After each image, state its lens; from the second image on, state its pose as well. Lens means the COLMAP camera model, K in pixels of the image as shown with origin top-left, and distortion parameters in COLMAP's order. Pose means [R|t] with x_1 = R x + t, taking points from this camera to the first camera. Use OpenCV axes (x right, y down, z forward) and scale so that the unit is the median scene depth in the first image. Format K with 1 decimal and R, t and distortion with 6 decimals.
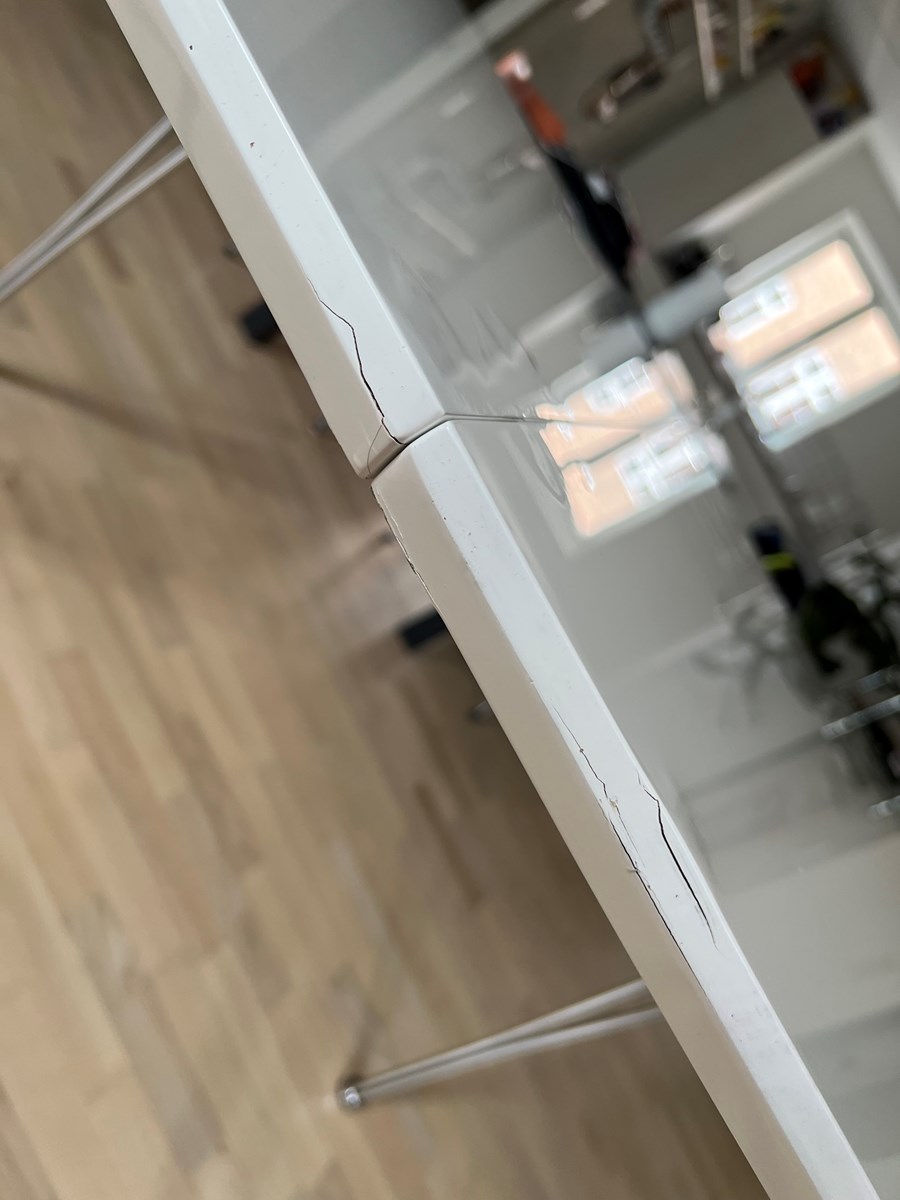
lens RADIAL K [[890.5, 0, 450.0], [0, 890.5, 600.0], [0, 0, 1]] dist [0.040994, -0.072069]
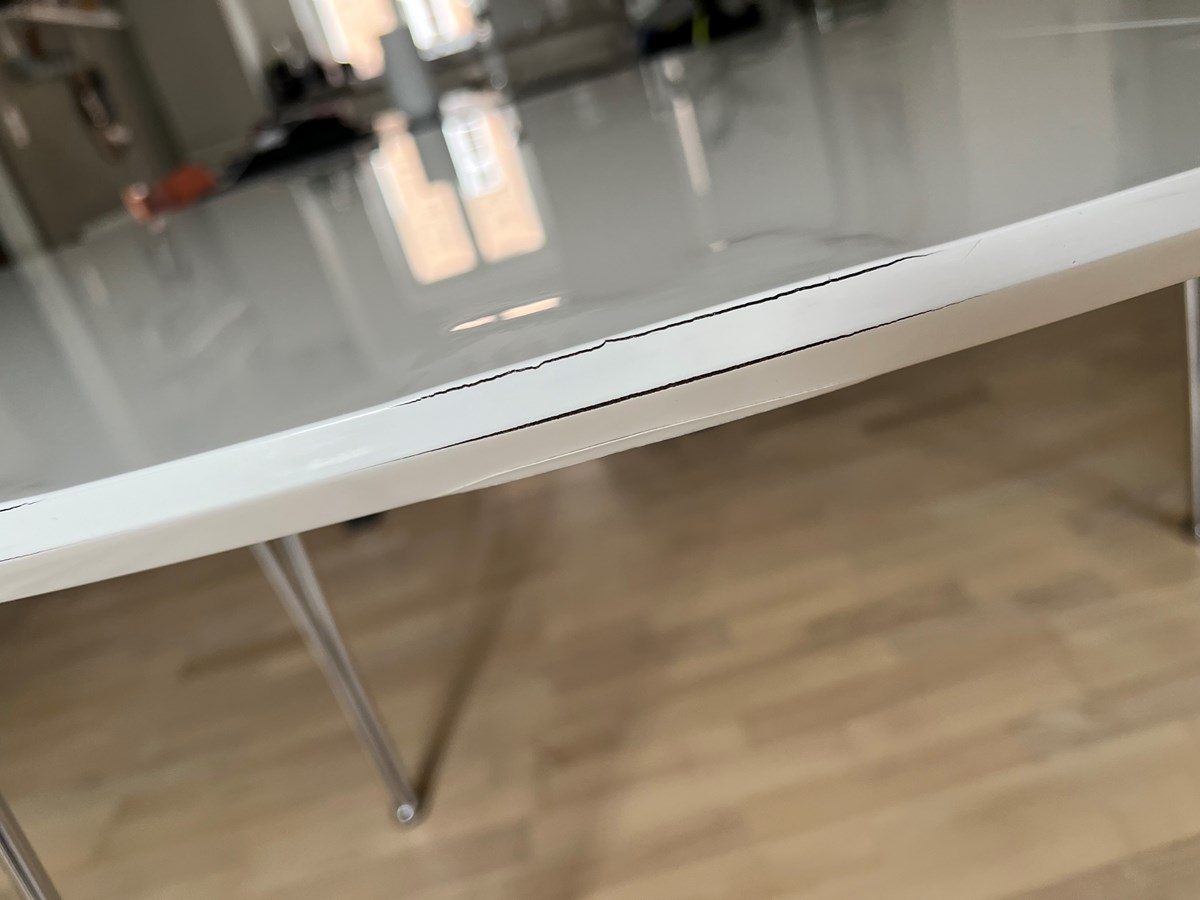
lens RADIAL K [[890.5, 0, 600.0], [0, 890.5, 450.0], [0, 0, 1]] dist [0.040994, -0.072069]
pose [[0.178527, -0.983080, -0.041018, -0.080731], [0.982137, 0.175527, 0.067799, -0.171638], [-0.059452, -0.052389, 0.996855, 0.013280]]
